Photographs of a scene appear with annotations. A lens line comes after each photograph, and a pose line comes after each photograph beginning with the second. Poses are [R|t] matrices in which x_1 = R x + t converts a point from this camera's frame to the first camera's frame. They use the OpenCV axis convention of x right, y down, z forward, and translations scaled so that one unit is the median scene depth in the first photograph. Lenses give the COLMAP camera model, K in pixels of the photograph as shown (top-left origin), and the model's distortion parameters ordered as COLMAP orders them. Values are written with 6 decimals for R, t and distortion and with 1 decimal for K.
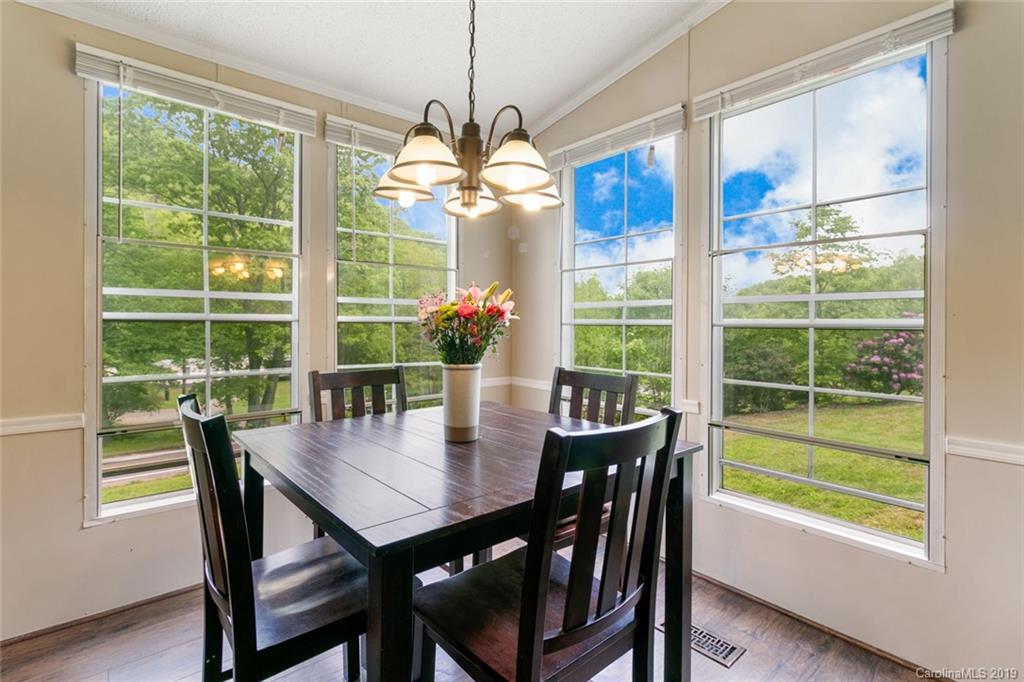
lens RADIAL K [[477.1, 0, 504.7], [0, 477.1, 322.6], [0, 0, 1]] dist [0.001320, -0.000243]
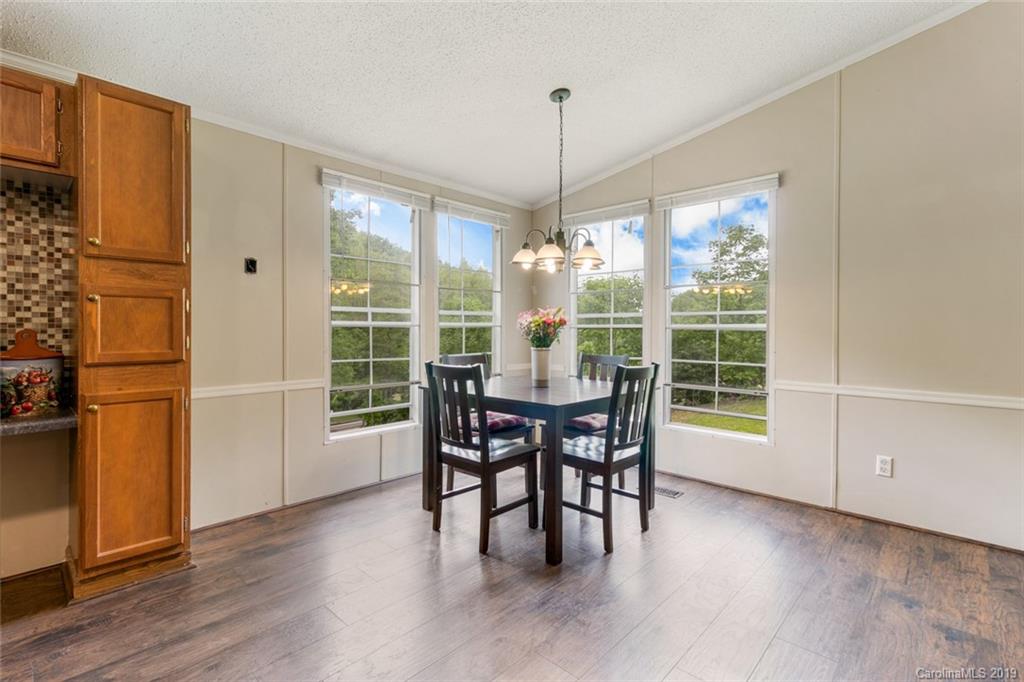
lens RADIAL K [[477.1, 0, 509.2], [0, 477.1, 332.3], [0, 0, 1]] dist [0.001320, -0.000243]
pose [[0.992434, -0.003872, 0.122717, -0.352071], [0.002680, 0.999948, 0.009869, 0.003125], [-0.122749, -0.009466, 0.992393, -0.671694]]
